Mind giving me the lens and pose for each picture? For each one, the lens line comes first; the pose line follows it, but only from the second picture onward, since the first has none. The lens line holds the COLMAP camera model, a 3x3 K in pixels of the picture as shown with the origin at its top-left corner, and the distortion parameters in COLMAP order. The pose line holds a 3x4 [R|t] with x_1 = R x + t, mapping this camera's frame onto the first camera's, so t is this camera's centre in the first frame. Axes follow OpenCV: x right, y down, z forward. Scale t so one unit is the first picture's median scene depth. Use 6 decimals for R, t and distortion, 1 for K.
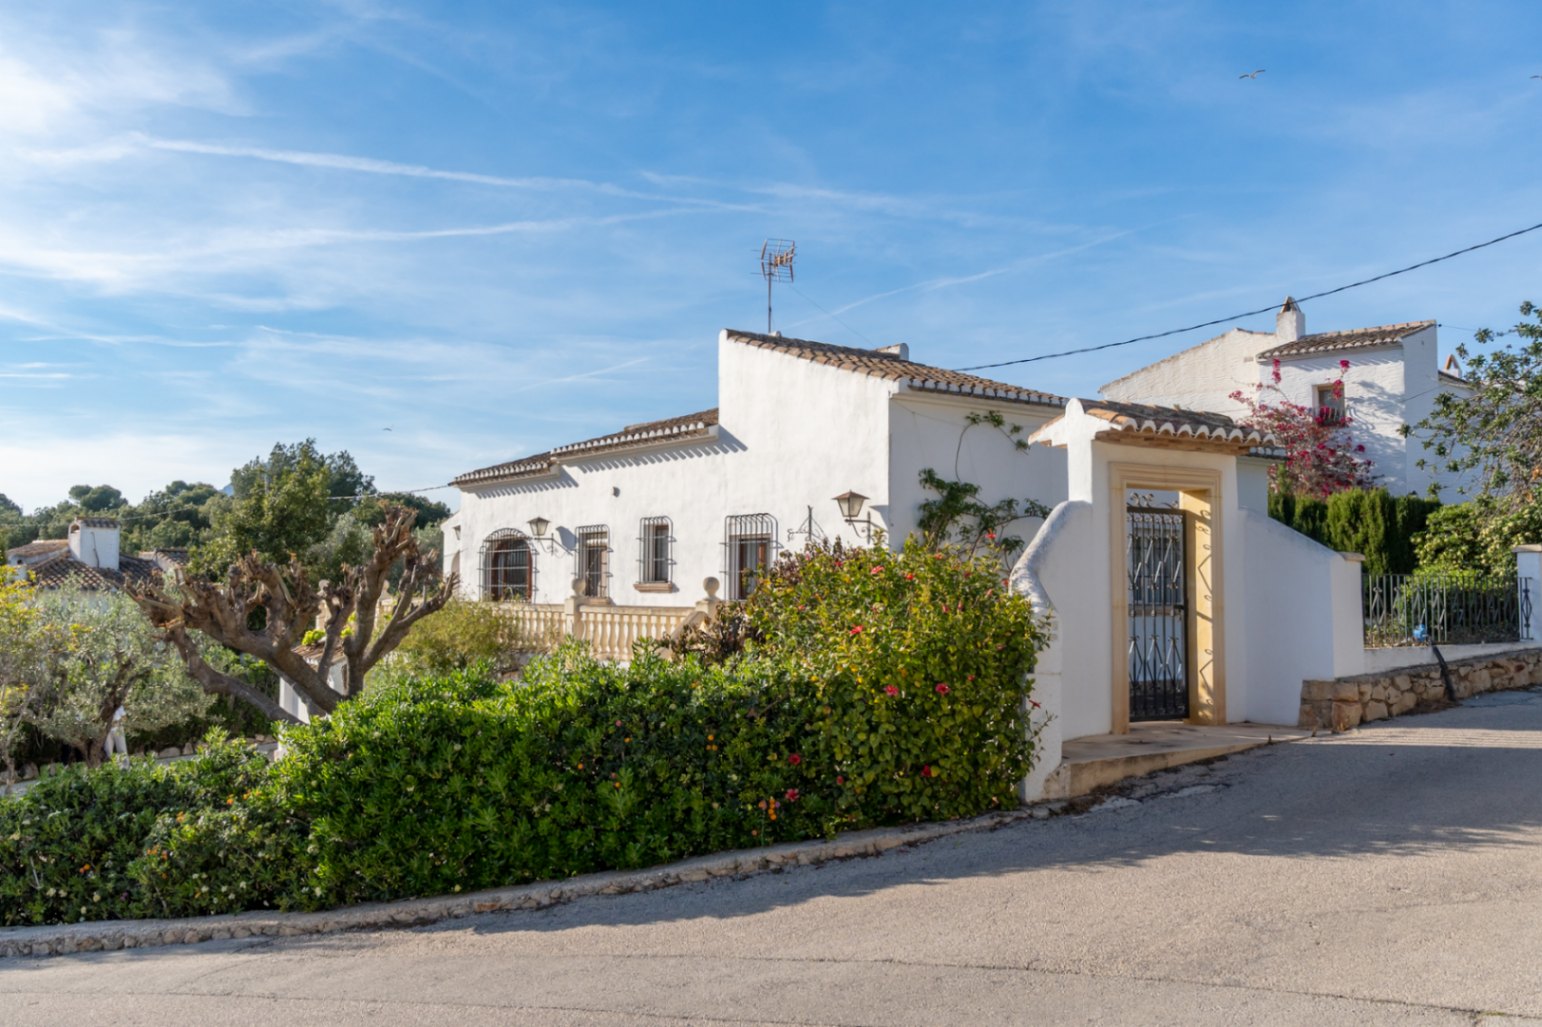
lens RADIAL K [[1301.8, 0, 771.0], [0, 1301.8, 513.5], [0, 0, 1]] dist [-0.008575, -0.007318]
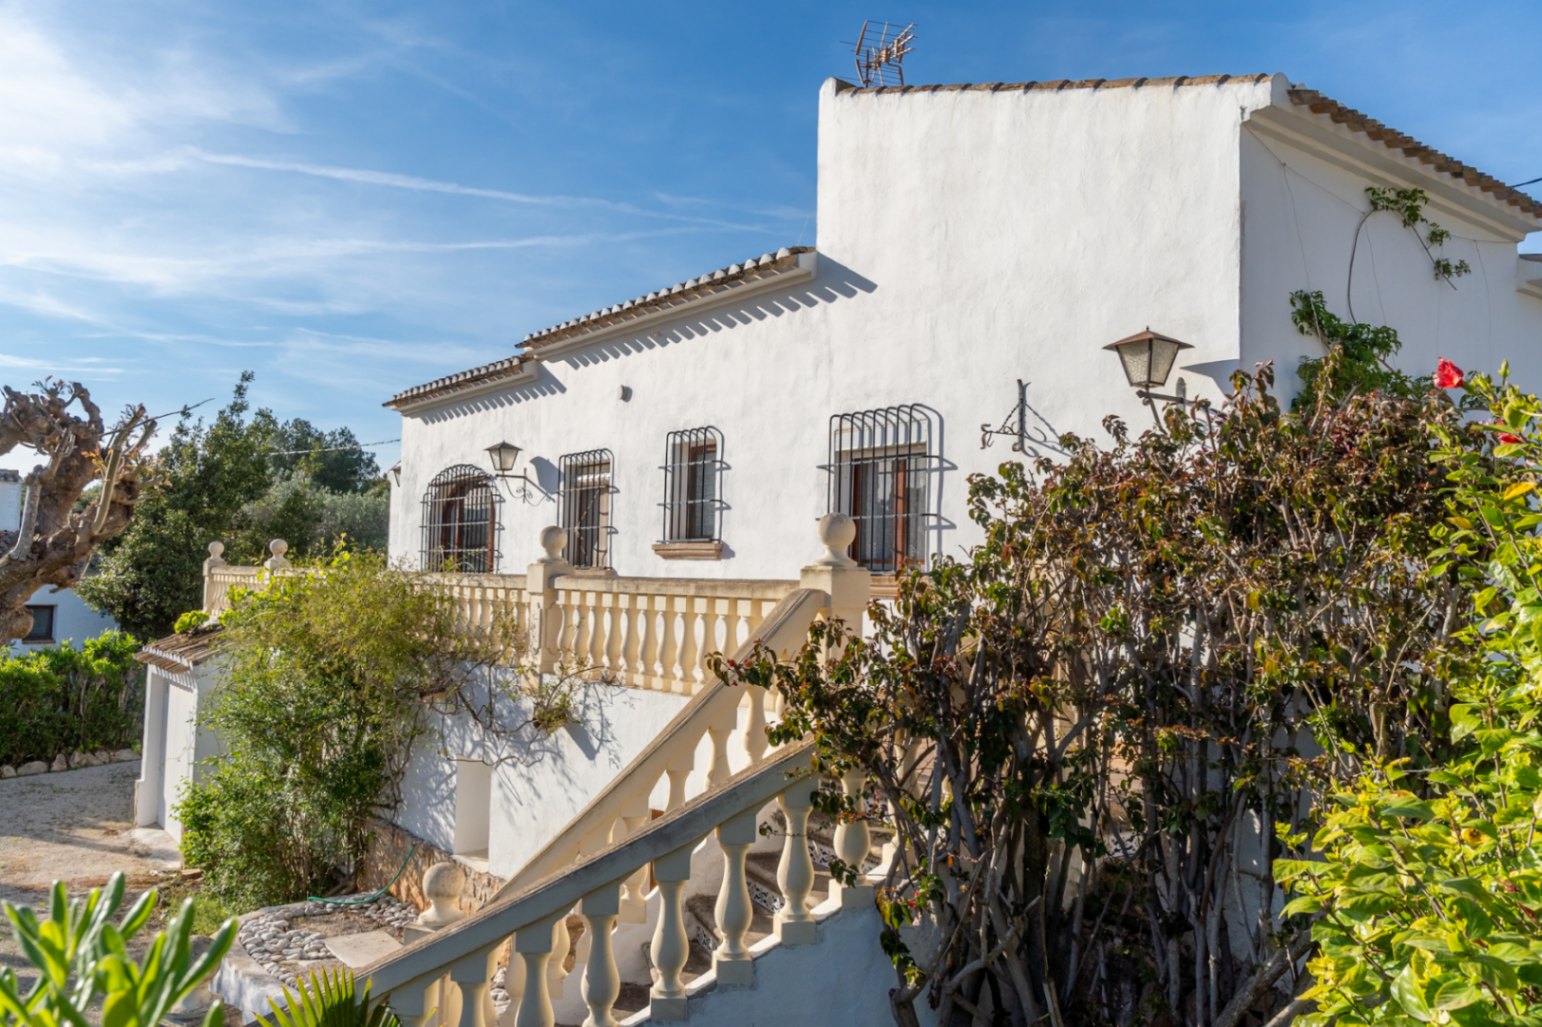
lens RADIAL K [[1215.7, 0, 771.0], [0, 1215.7, 513.5], [0, 0, 1]] dist [-0.006430, -0.004222]
pose [[0.999802, 0.019683, 0.002916, -0.057530], [-0.019694, 0.999799, 0.003783, 0.039358], [-0.002841, -0.003839, 0.999989, 0.479527]]
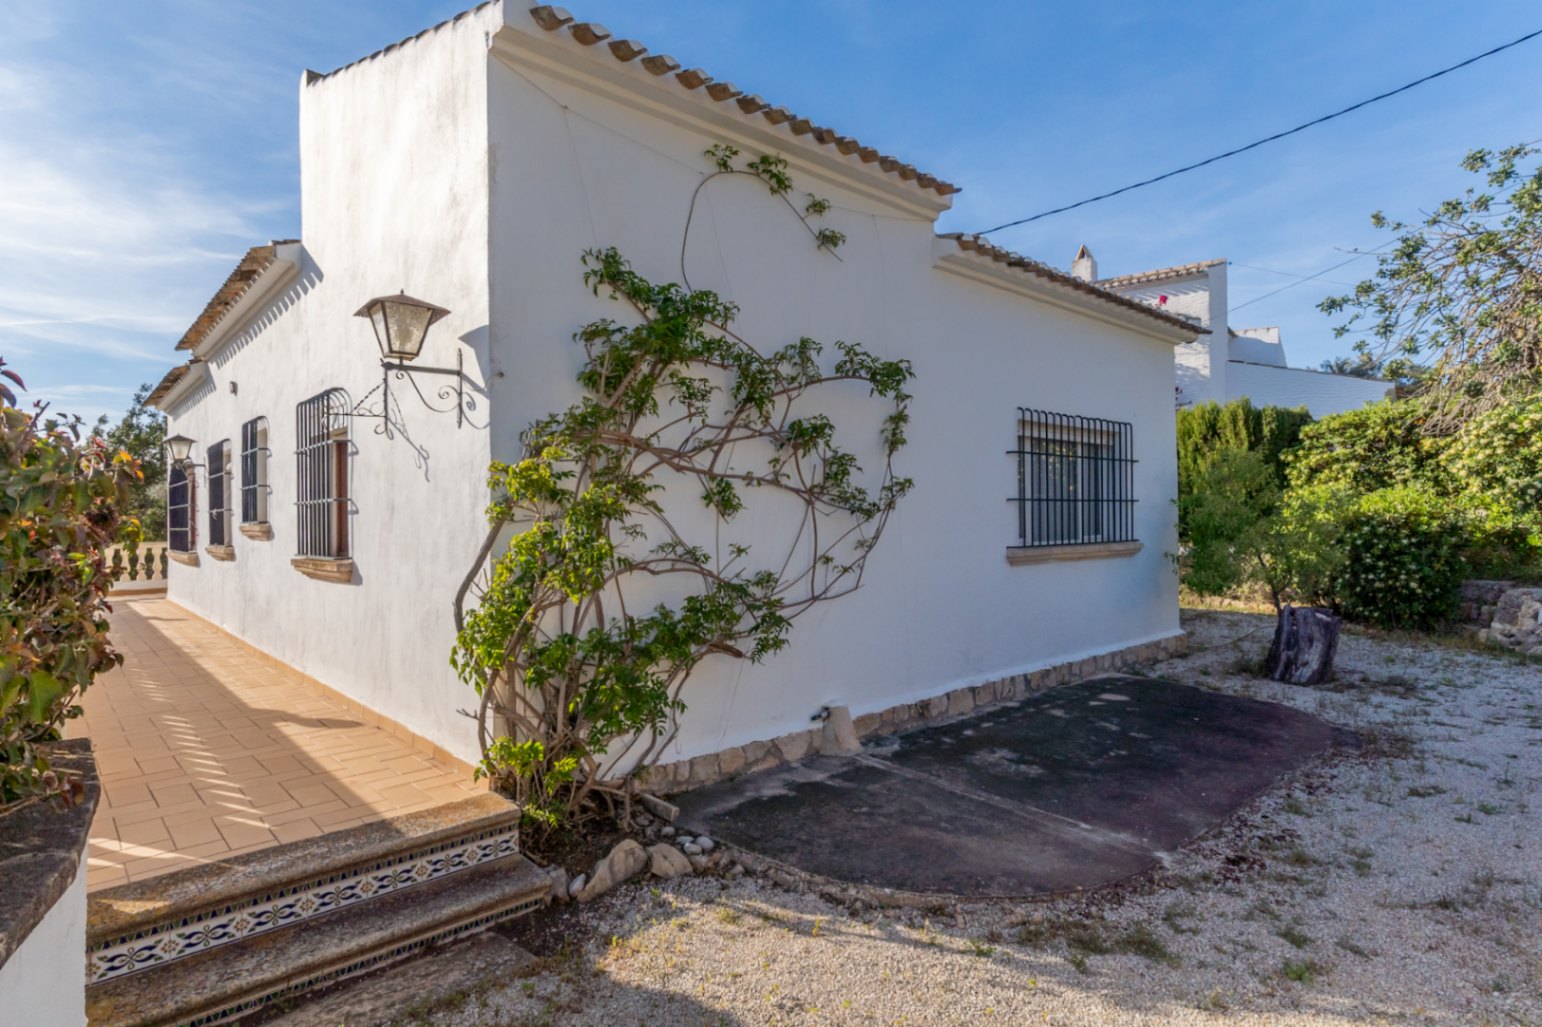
lens RADIAL K [[824.3, 0, 771.0], [0, 824.3, 513.5], [0, 0, 1]] dist [-0.001128, -0.000232]
pose [[0.994817, -0.018030, 0.100069, 0.122120], [0.012898, 0.998580, 0.051691, 0.032150], [-0.100859, -0.050133, 0.993637, 0.607637]]
